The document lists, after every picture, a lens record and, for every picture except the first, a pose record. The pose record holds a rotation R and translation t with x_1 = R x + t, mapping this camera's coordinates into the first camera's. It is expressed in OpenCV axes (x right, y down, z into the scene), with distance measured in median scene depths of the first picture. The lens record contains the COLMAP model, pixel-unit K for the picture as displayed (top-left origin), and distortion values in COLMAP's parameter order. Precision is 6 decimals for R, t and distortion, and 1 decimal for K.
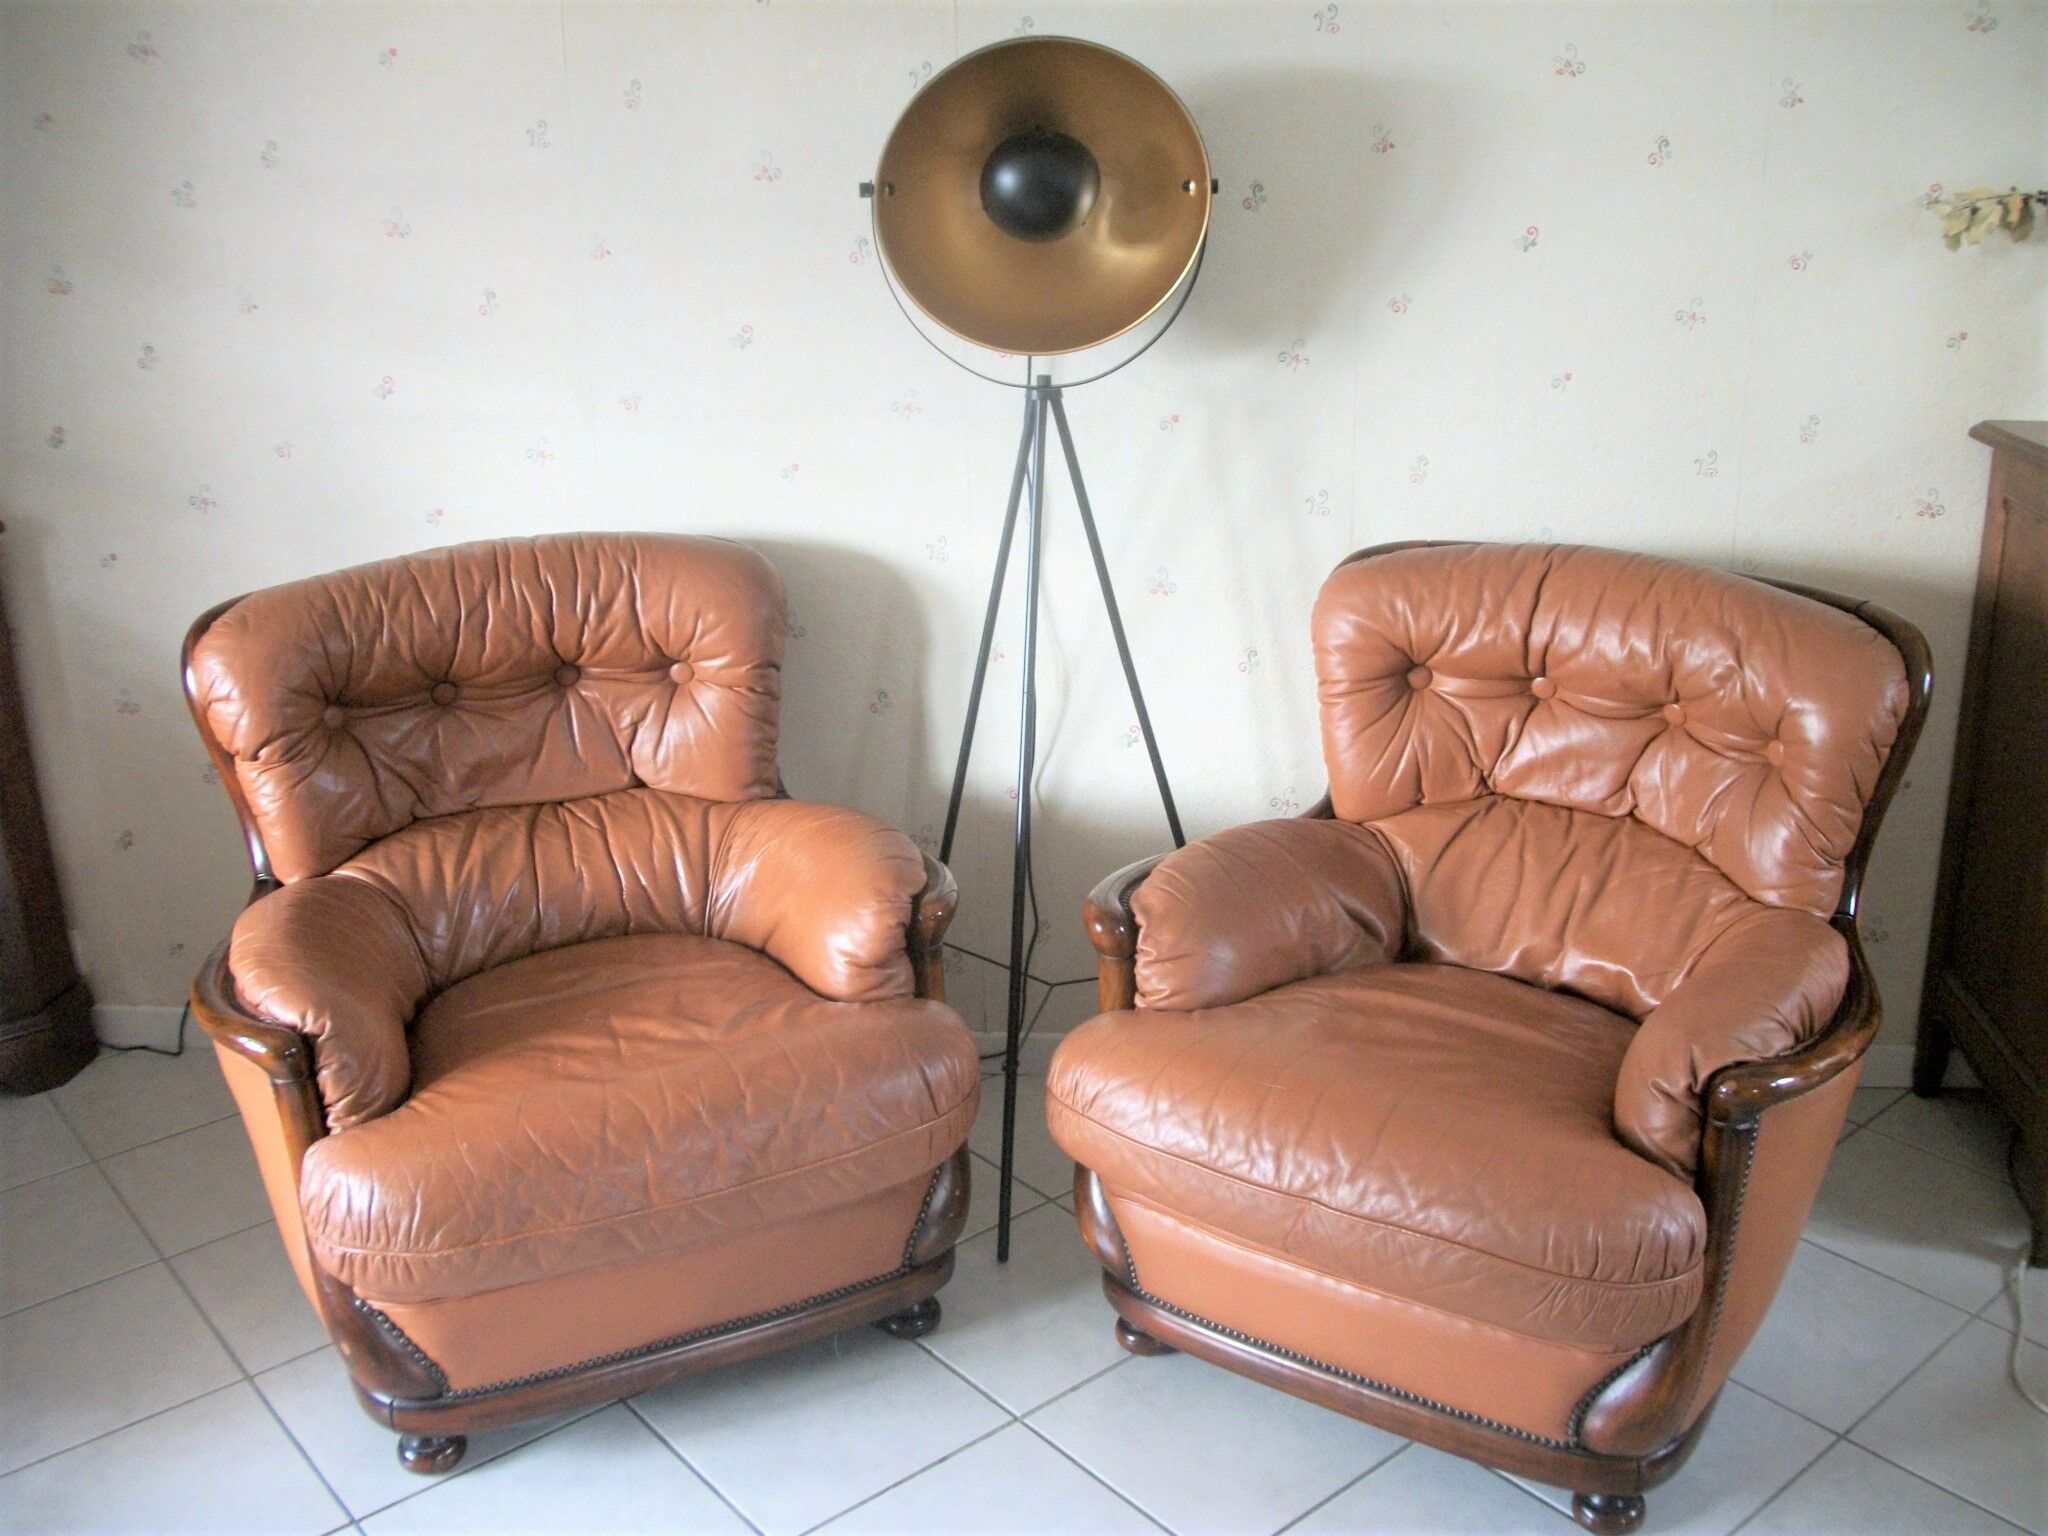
lens RADIAL K [[1971.4, 0, 1028.4], [0, 1971.4, 734.5], [0, 0, 1]] dist [-0.166021, 0.119404]
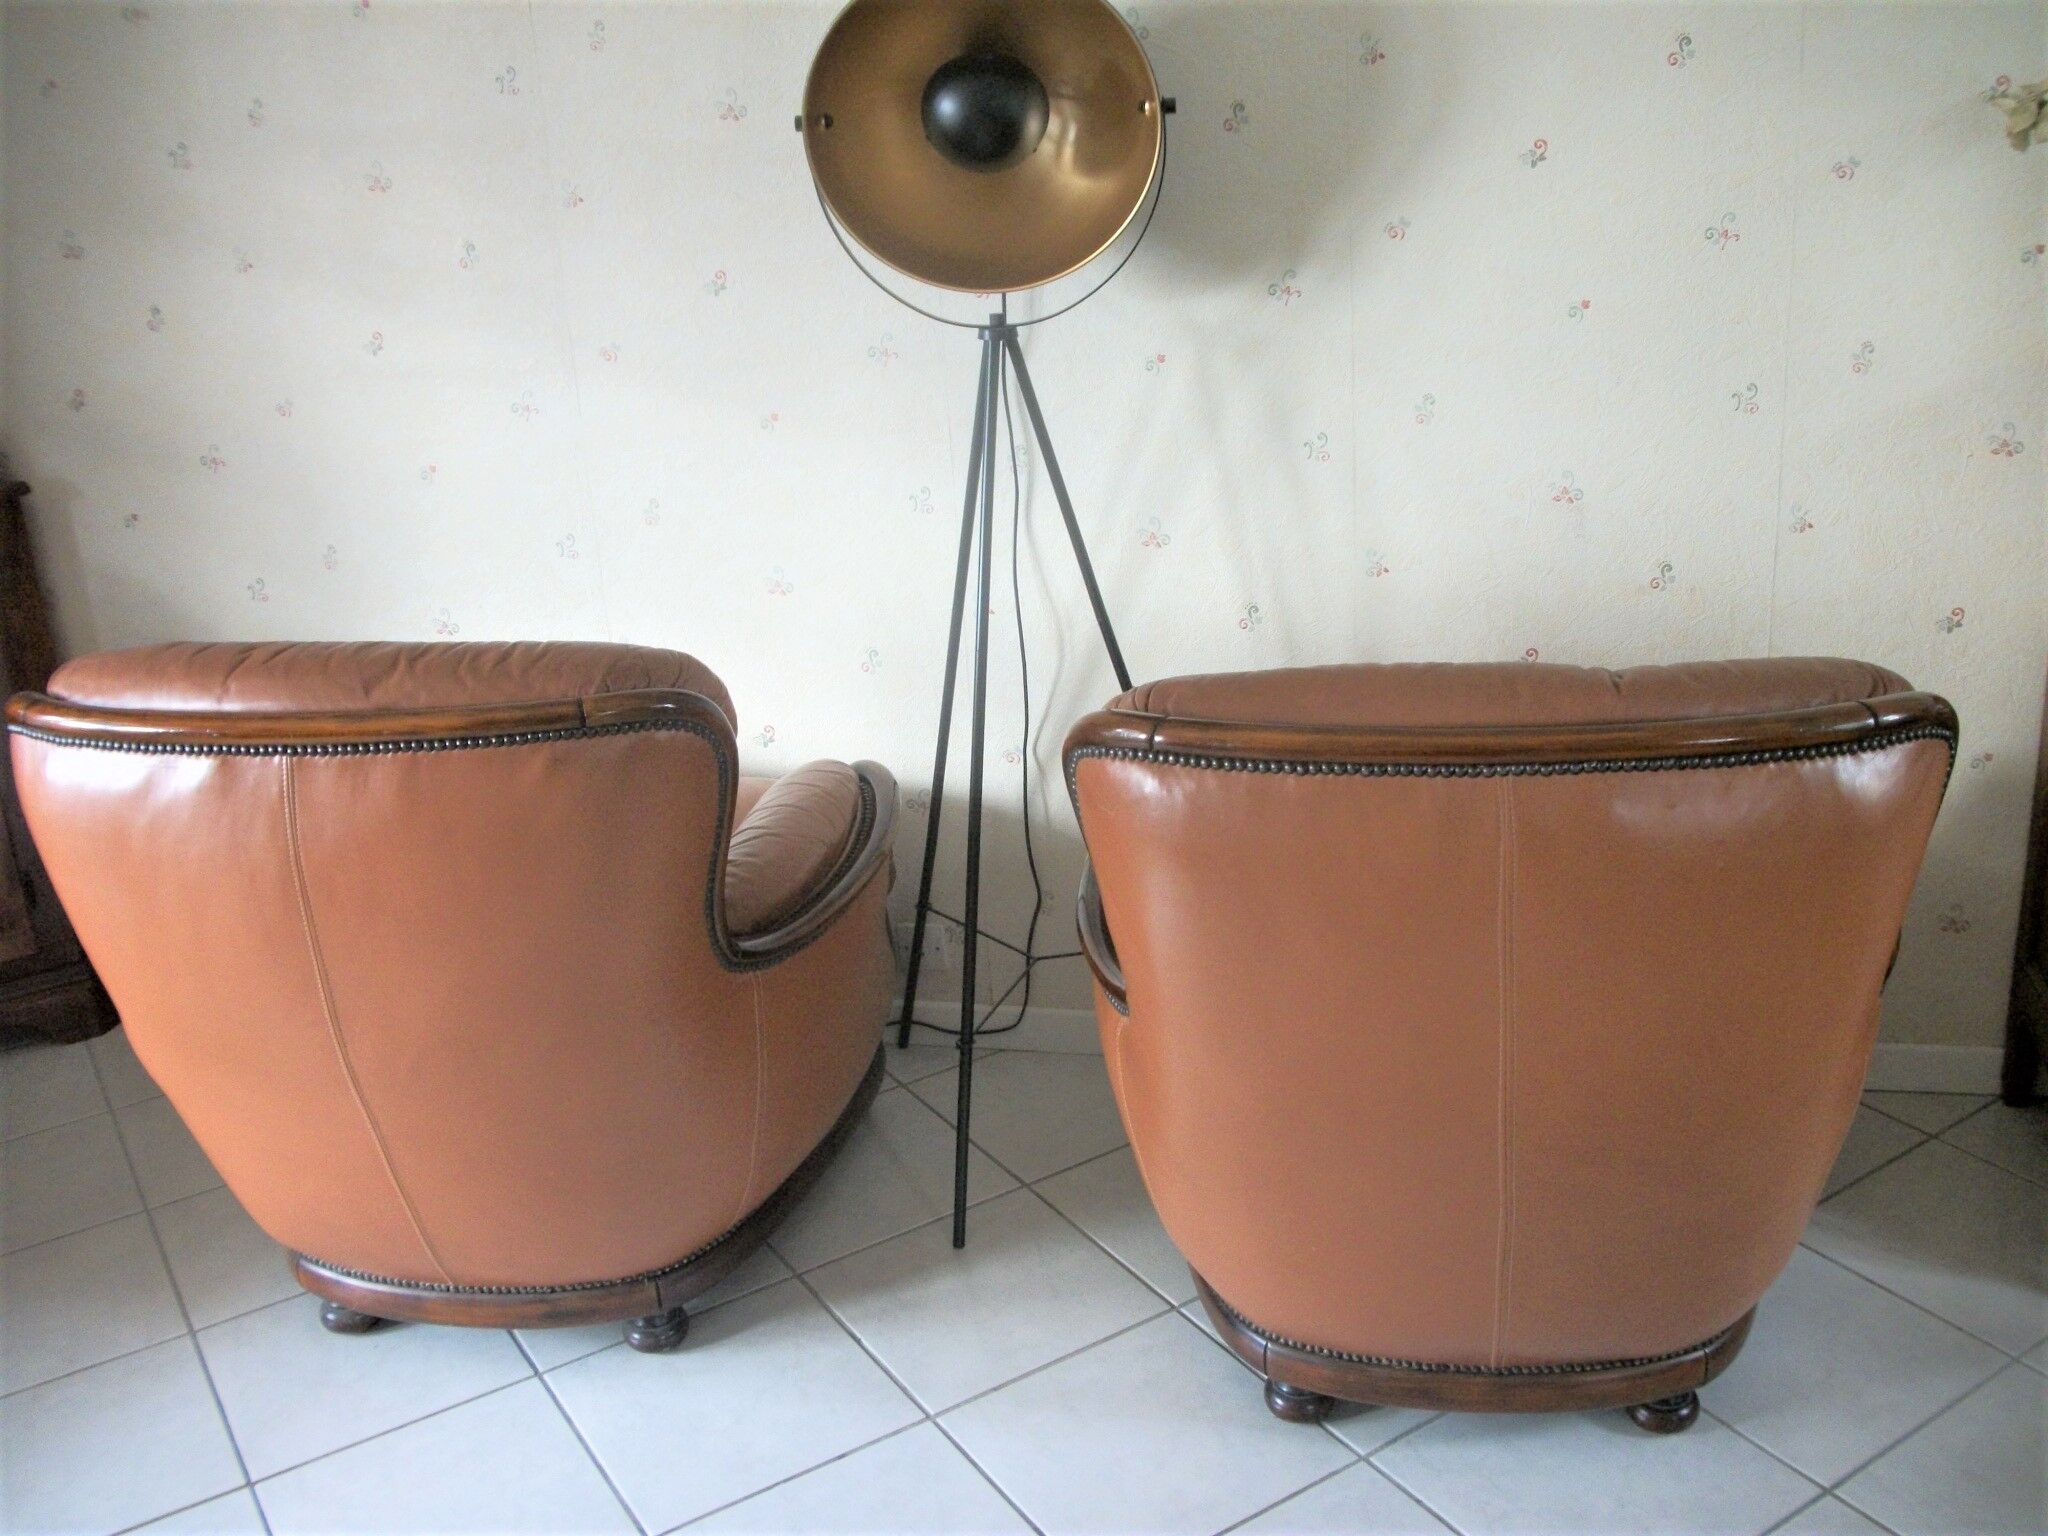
lens RADIAL K [[1971.4, 0, 1028.4], [0, 1971.4, 734.5], [0, 0, 1]] dist [-0.166021, 0.119404]
pose [[0.990696, 0.006803, -0.135923, 0.157705], [-0.003981, 0.999771, 0.021023, -0.001066], [0.136035, -0.020286, 0.990496, 0.069032]]
